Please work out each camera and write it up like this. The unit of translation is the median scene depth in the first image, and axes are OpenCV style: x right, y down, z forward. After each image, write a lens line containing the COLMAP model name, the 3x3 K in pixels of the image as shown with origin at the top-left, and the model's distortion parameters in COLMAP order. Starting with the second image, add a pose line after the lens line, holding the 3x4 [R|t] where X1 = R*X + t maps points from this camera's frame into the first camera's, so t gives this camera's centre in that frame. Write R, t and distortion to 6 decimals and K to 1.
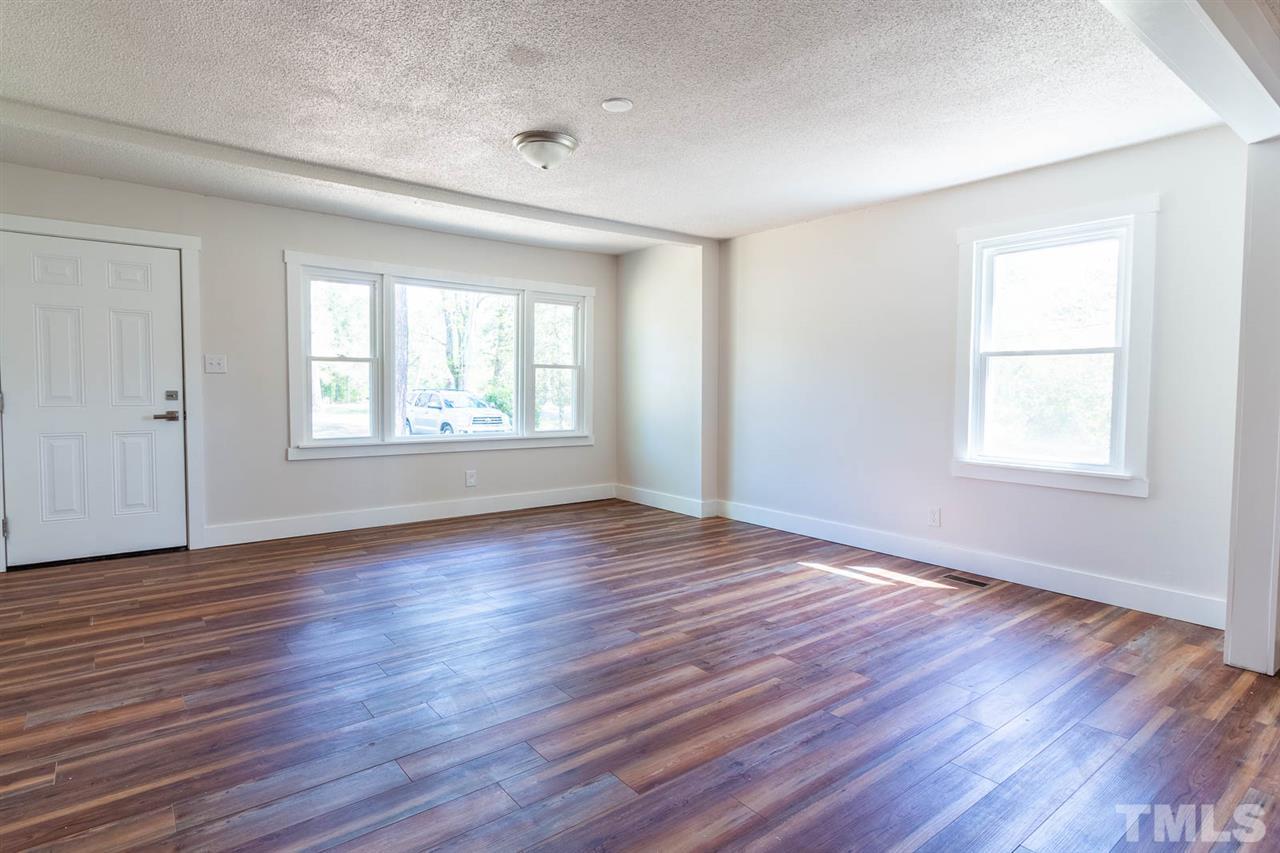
lens RADIAL K [[662.1, 0, 637.9], [0, 662.1, 419.2], [0, 0, 1]] dist [0.000496, 0.000055]
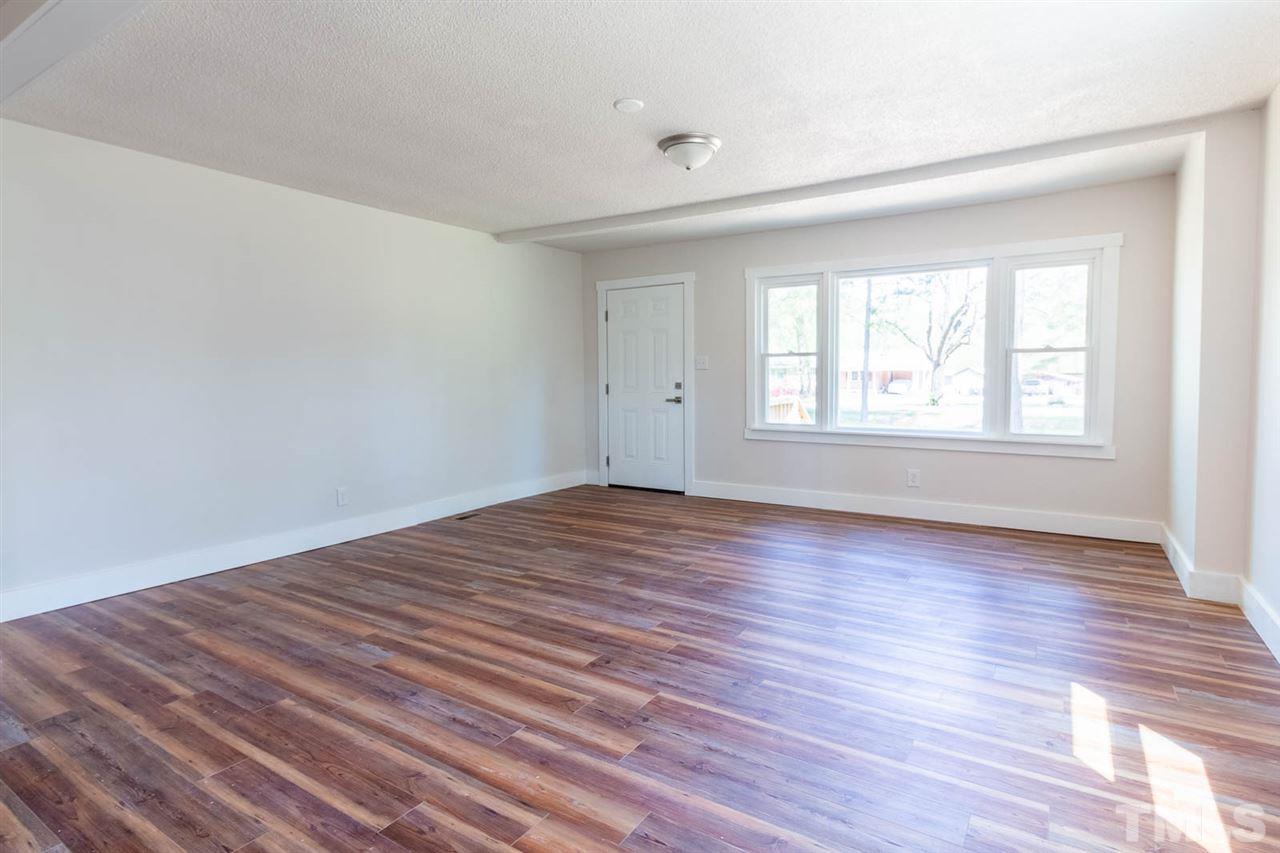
lens RADIAL K [[662.1, 0, 637.9], [0, 662.1, 419.2], [0, 0, 1]] dist [0.000496, 0.000055]
pose [[0.328869, 0.051026, -0.942996, 0.637481], [-0.038572, 0.998432, 0.040574, -0.018398], [0.943588, 0.023030, 0.330321, 0.447605]]
